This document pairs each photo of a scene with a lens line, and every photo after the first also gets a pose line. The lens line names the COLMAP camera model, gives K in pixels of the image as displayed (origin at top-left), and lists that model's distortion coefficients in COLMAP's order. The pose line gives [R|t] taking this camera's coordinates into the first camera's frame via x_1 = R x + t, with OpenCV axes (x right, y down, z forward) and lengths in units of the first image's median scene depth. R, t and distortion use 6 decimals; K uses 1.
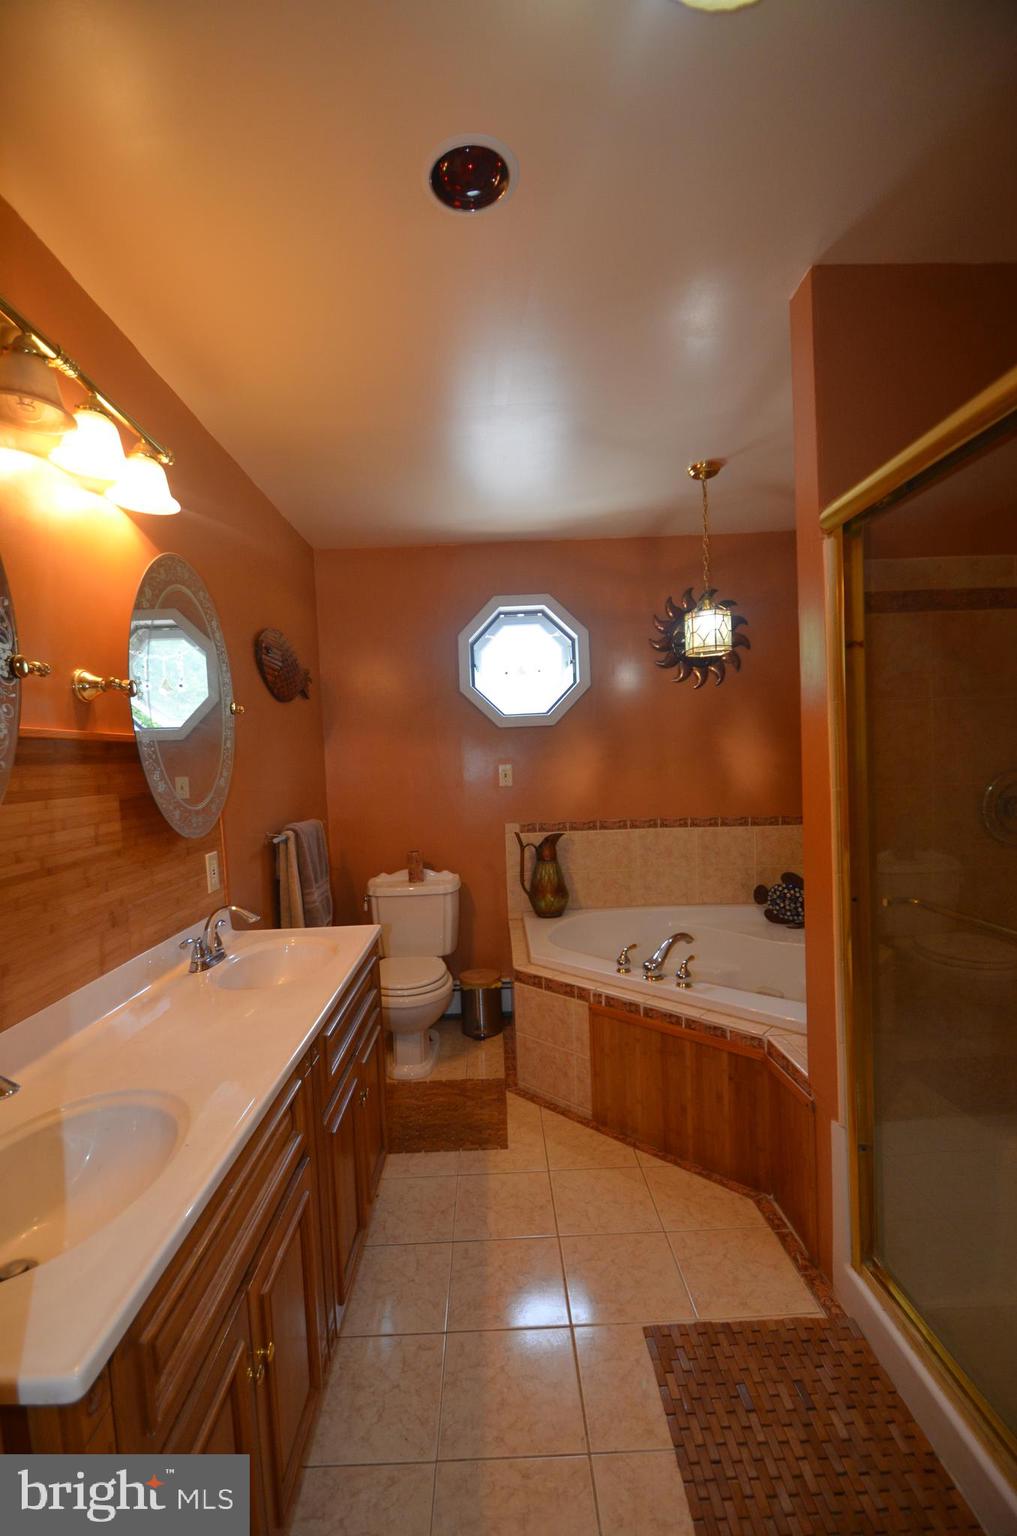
lens RADIAL K [[670.7, 0, 498.3], [0, 670.7, 773.8], [0, 0, 1]] dist [-0.002992, -0.004346]
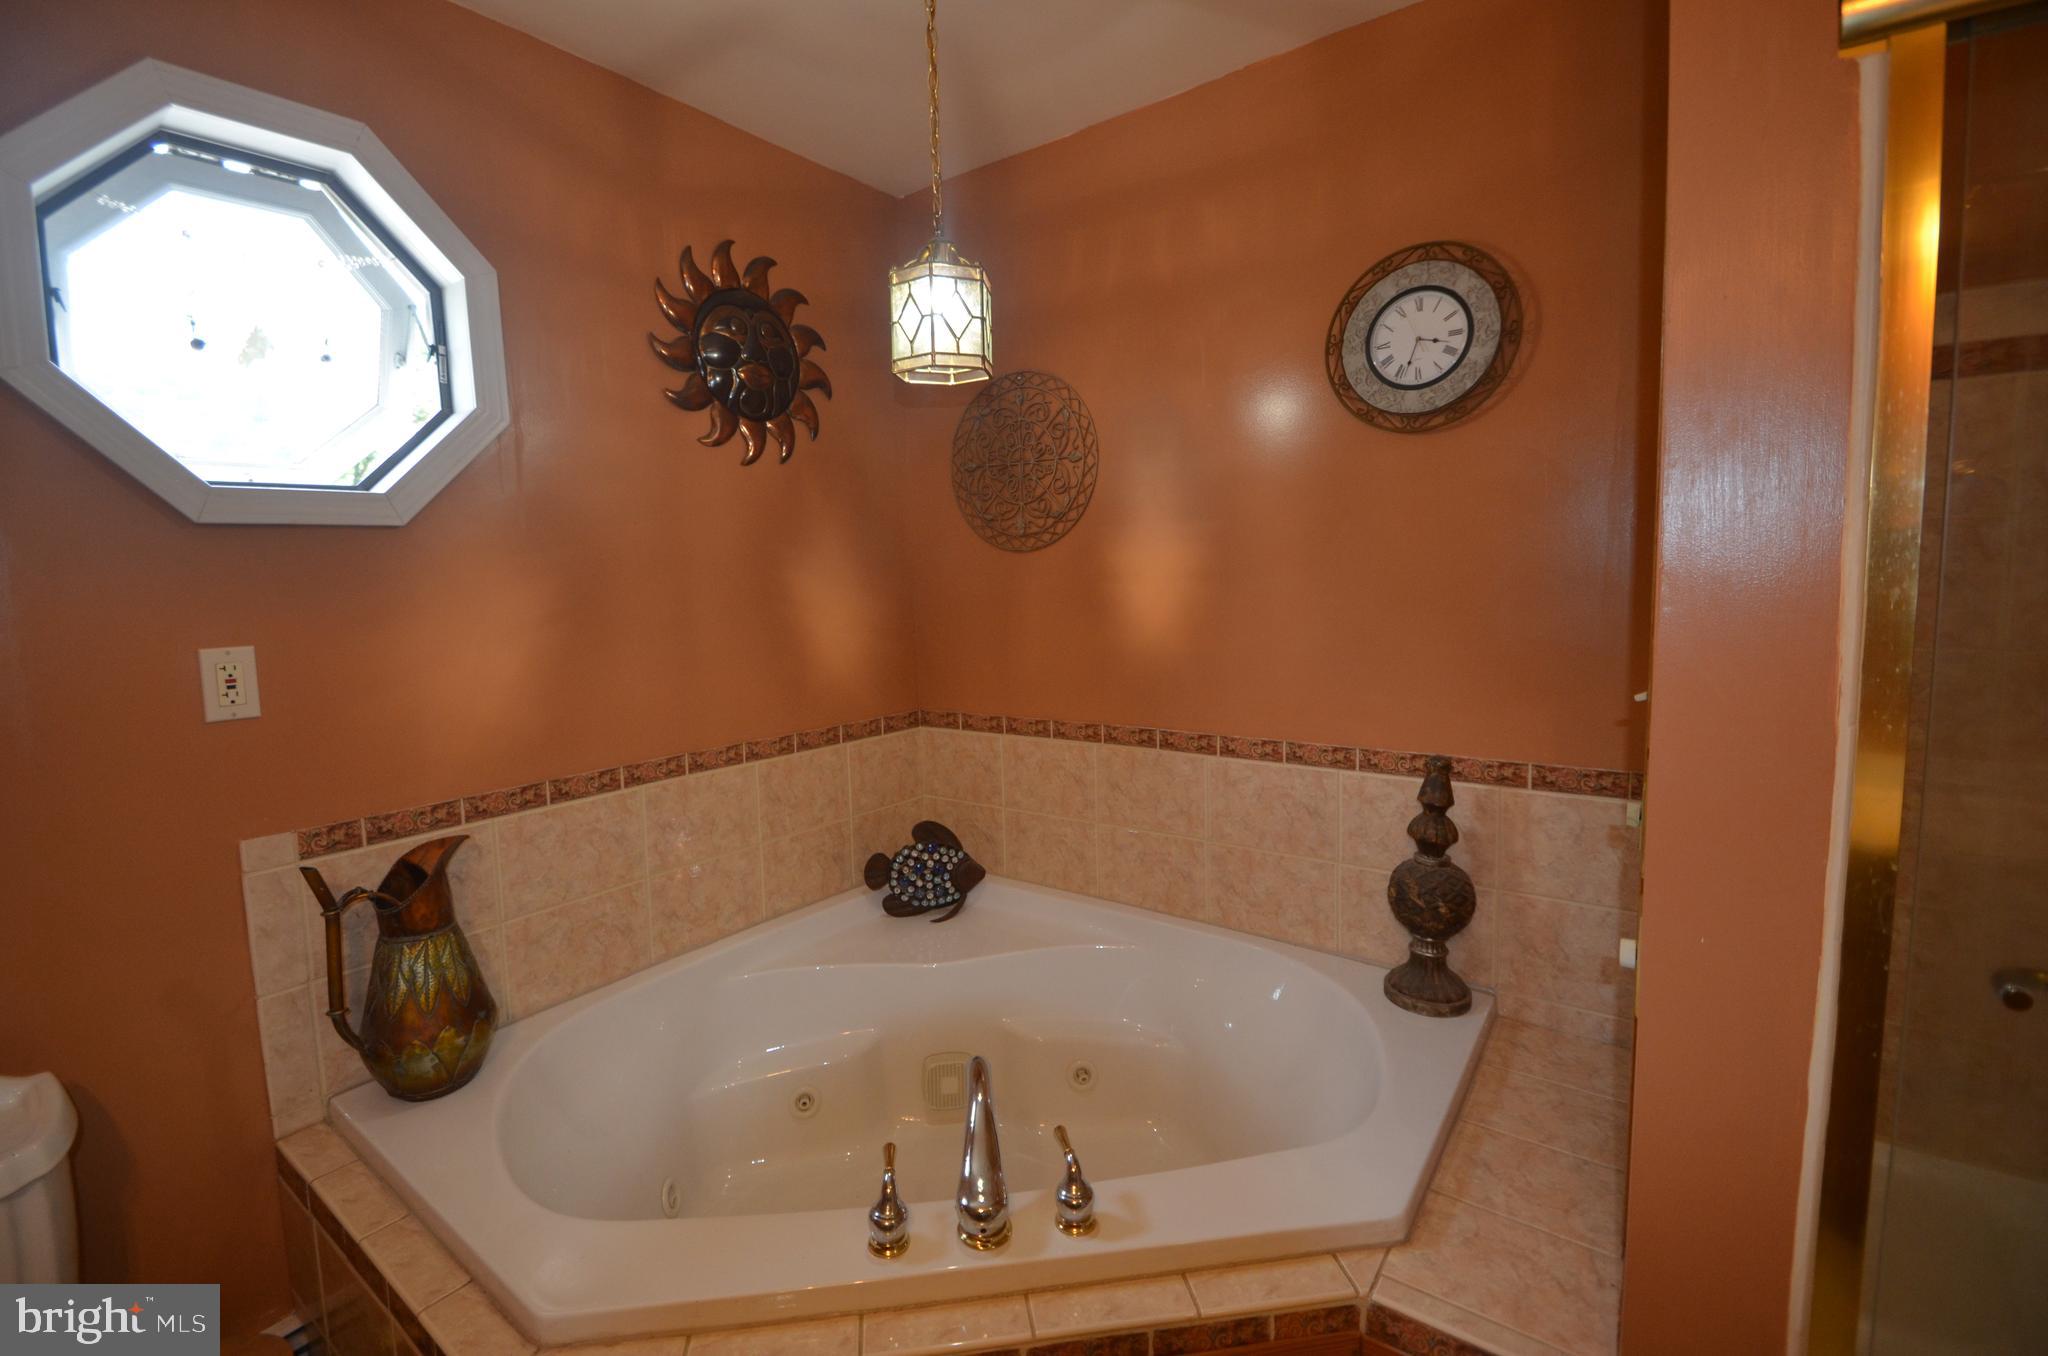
lens RADIAL K [[894.3, 0, 1008.3], [0, 894.3, 657.9], [0, 0, 1]] dist [-0.002992, -0.004346]
pose [[0.619105, -0.056887, 0.783245, -0.085796], [0.021653, 0.998230, 0.055386, -0.023971], [-0.785010, -0.017330, 0.619241, 0.474311]]
